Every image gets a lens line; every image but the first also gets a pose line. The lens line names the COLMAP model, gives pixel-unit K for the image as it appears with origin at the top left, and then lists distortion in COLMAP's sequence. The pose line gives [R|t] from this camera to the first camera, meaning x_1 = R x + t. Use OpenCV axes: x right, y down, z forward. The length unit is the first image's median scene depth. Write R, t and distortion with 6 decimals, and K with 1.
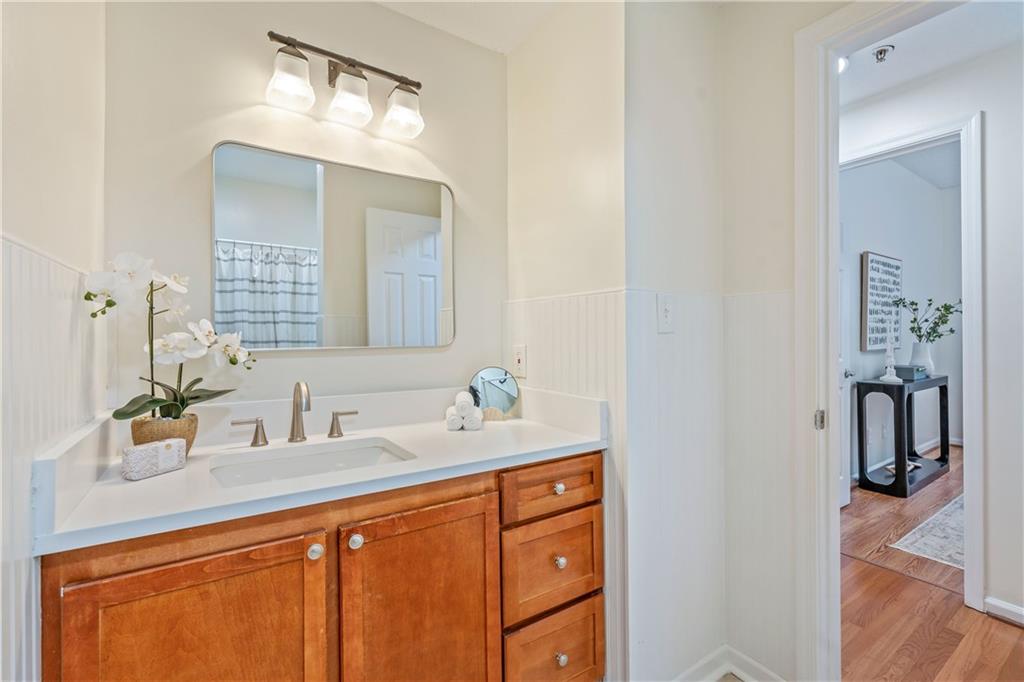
lens RADIAL K [[453.3, 0, 517.1], [0, 453.3, 340.7], [0, 0, 1]] dist [-0.010754, 0.003154]
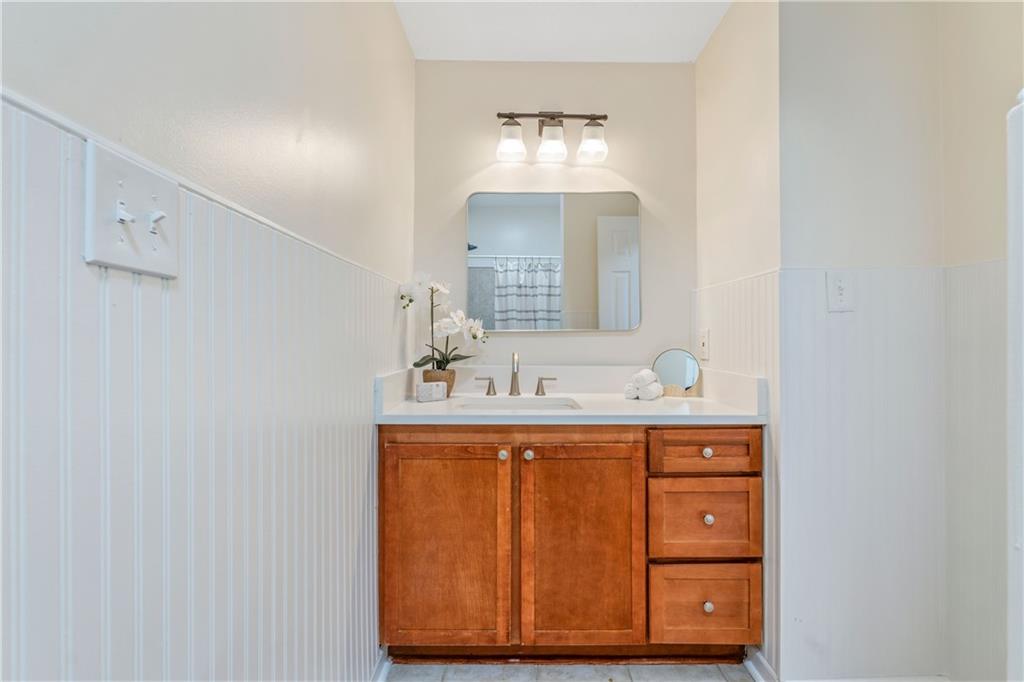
lens RADIAL K [[453.3, 0, 511.9], [0, 453.3, 337.6], [0, 0, 1]] dist [-0.010754, 0.003154]
pose [[0.831679, 0.001223, -0.555256, 0.315918], [-0.005170, 0.999971, -0.005542, 0.053006], [0.555233, 0.007480, 0.831661, -0.199867]]
